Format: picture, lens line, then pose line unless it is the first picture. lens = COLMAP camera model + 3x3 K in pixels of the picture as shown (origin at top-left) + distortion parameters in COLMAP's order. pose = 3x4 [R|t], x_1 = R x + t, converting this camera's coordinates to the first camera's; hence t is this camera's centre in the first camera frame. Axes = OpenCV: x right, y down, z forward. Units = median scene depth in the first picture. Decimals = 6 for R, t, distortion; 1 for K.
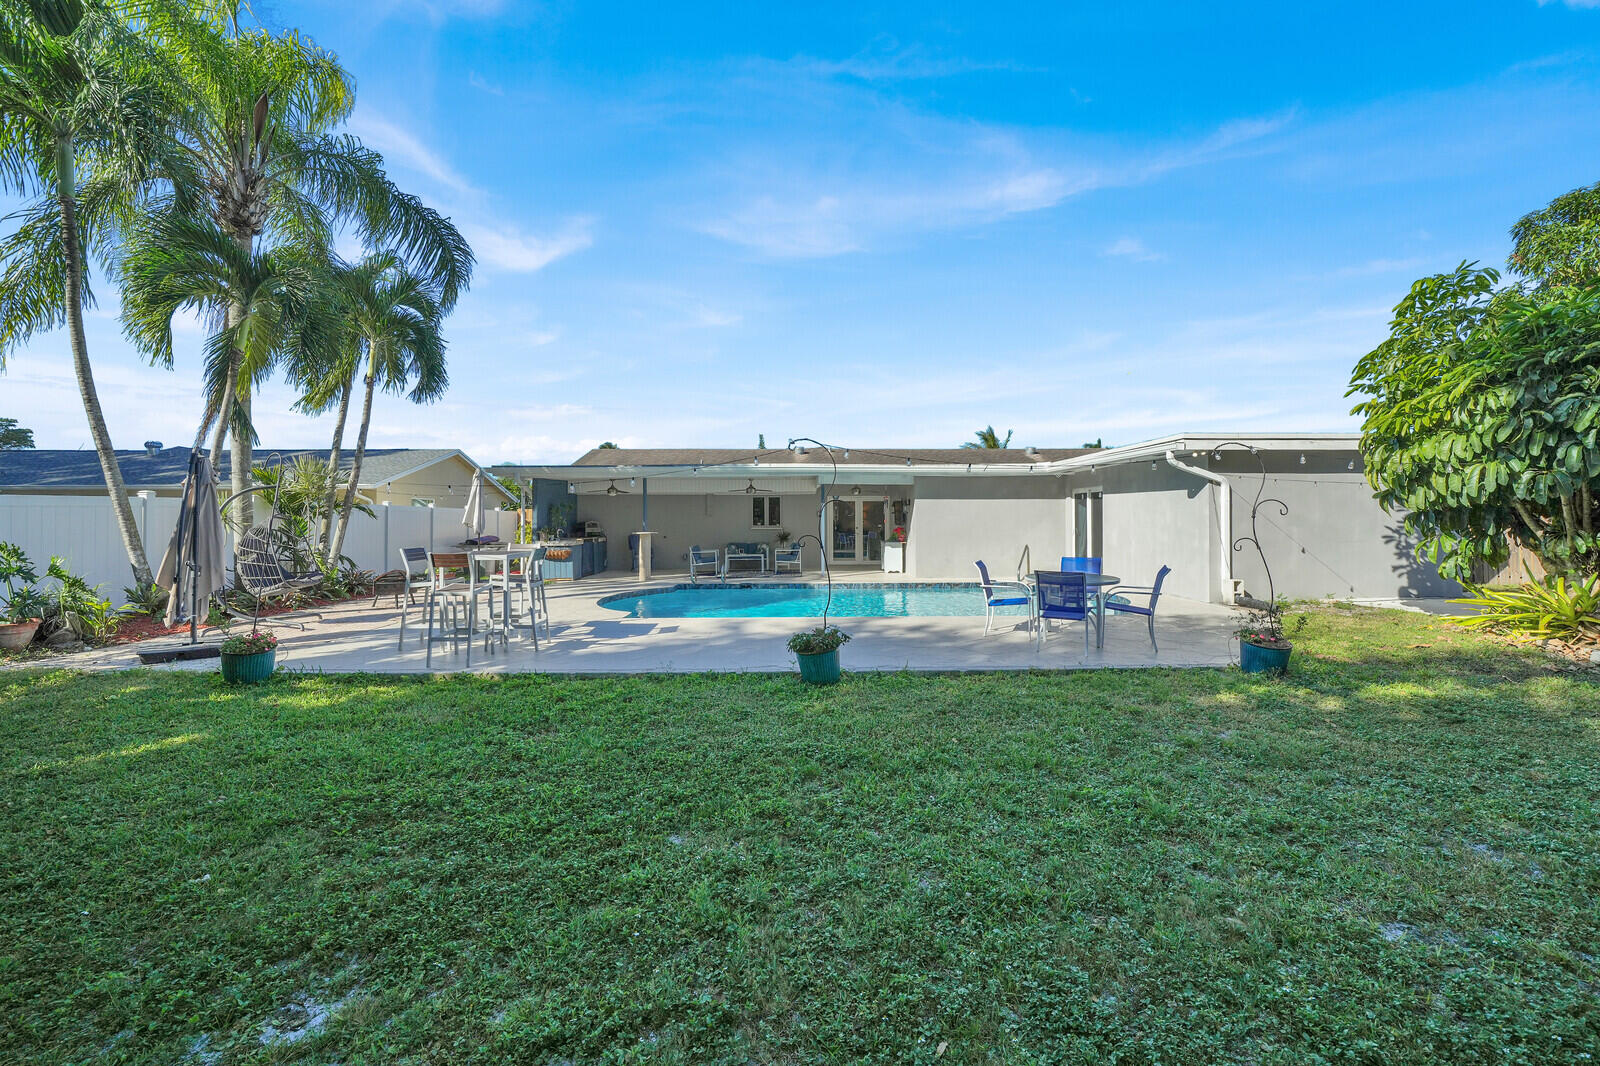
lens RADIAL K [[601.7, 0, 800.6], [0, 601.7, 513.3], [0, 0, 1]] dist [-0.000007, 0.000030]
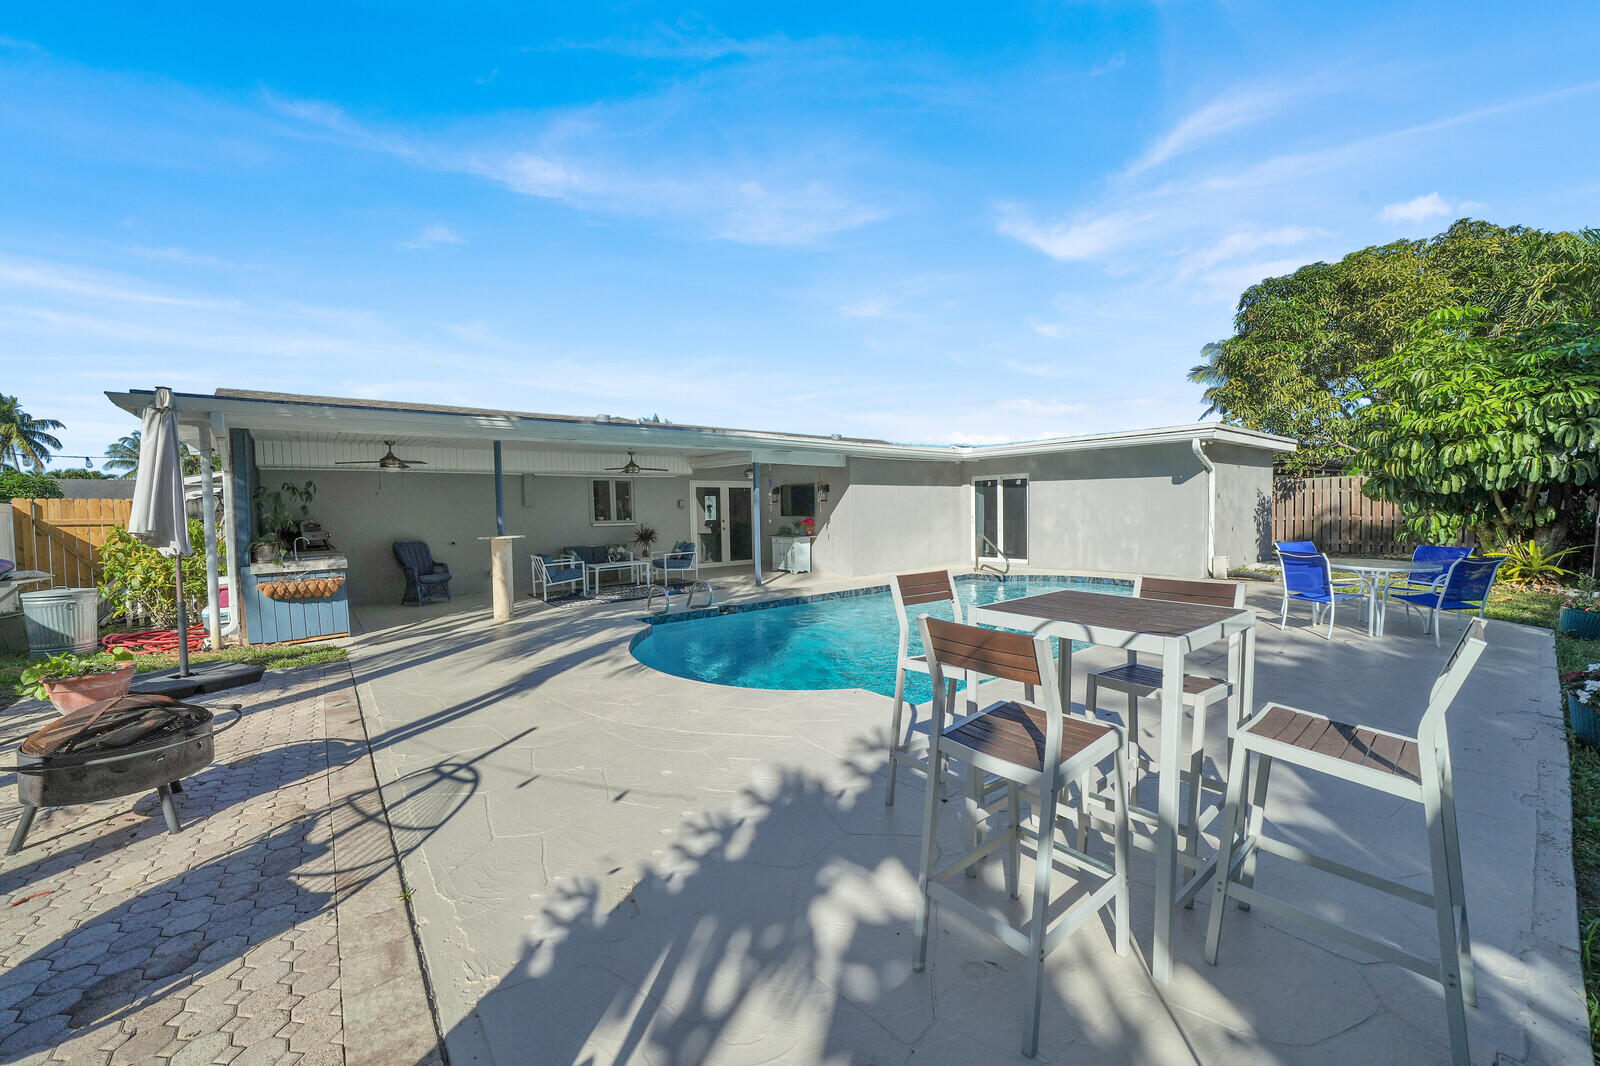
lens RADIAL K [[601.7, 0, 800.6], [0, 601.7, 513.3], [0, 0, 1]] dist [-0.000007, 0.000030]
pose [[0.796072, -0.015726, 0.604998, -0.376884], [0.007827, 0.999846, 0.015691, 0.002983], [-0.605151, -0.007755, 0.796073, 0.369081]]
